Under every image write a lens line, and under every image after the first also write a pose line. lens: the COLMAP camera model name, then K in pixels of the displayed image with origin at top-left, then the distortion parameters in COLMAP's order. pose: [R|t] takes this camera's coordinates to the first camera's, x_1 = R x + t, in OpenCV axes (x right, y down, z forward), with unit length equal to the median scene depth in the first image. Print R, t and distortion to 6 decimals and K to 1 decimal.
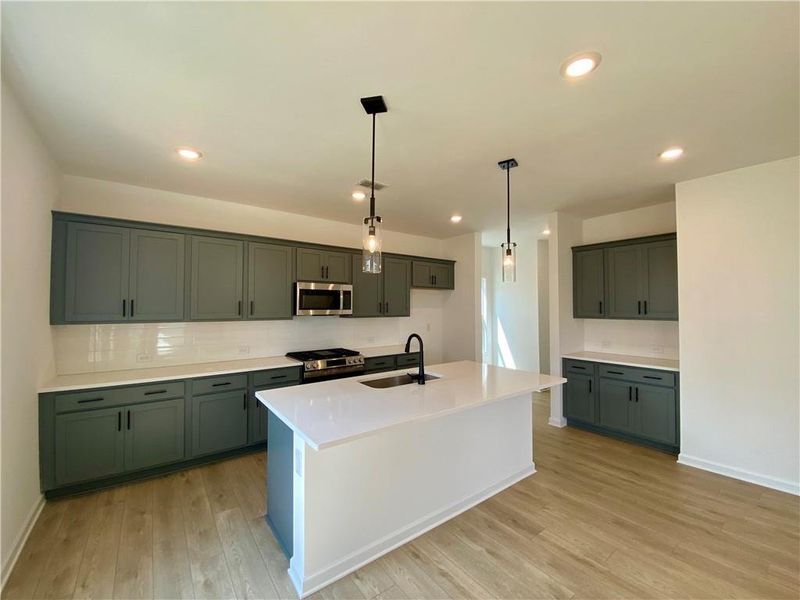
lens RADIAL K [[321.5, 0, 400.9], [0, 321.5, 298.6], [0, 0, 1]] dist [0.030297, -0.024024]
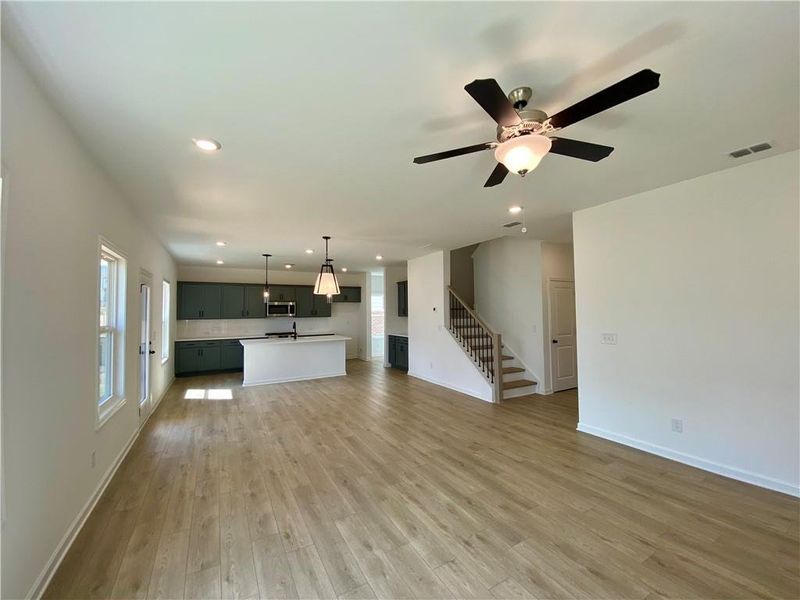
lens RADIAL K [[330.0, 0, 400.0], [0, 330.0, 300.0], [0, 0, 1]] dist [0.051576, -0.026120]
pose [[0.991707, -0.015299, -0.127608, 1.125317], [0.014016, 0.999842, -0.010946, -0.032557], [0.127755, 0.009067, 0.991764, -1.507542]]
